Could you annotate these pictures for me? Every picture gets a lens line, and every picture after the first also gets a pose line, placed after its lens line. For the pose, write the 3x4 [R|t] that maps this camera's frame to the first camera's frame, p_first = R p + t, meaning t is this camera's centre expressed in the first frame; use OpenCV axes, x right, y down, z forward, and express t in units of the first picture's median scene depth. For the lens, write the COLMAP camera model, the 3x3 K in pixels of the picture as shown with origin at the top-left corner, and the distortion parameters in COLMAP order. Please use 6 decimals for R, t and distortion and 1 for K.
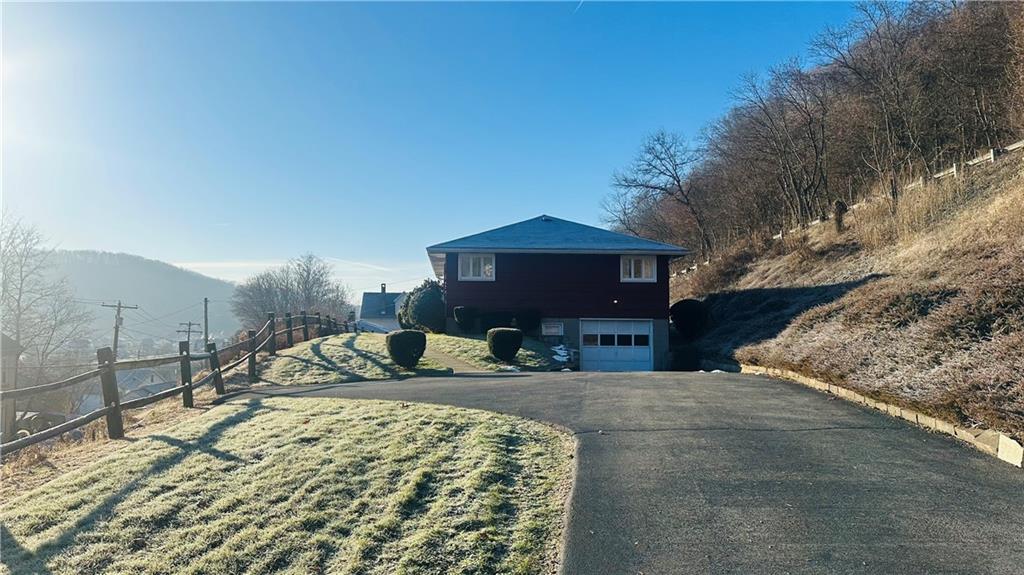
lens RADIAL K [[724.4, 0, 508.8], [0, 724.4, 289.3], [0, 0, 1]] dist [0.060541, -0.011360]
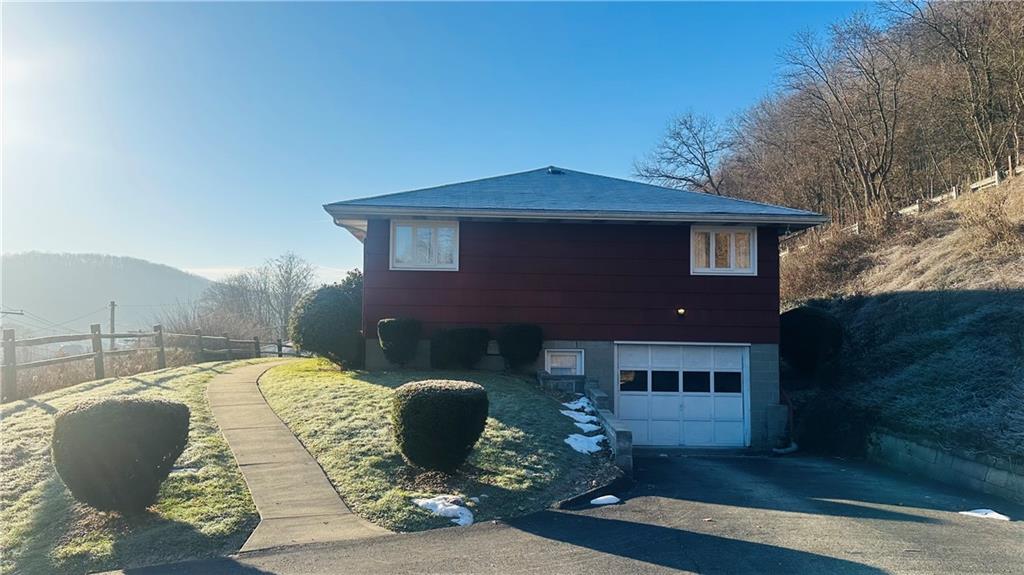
lens RADIAL K [[724.4, 0, 514.3], [0, 724.4, 287.1], [0, 0, 1]] dist [0.060541, -0.011360]
pose [[0.999966, 0.006377, -0.005241, 0.023901], [-0.006440, 0.999906, -0.012137, 0.006382], [0.005163, 0.012170, 0.999913, 0.430223]]
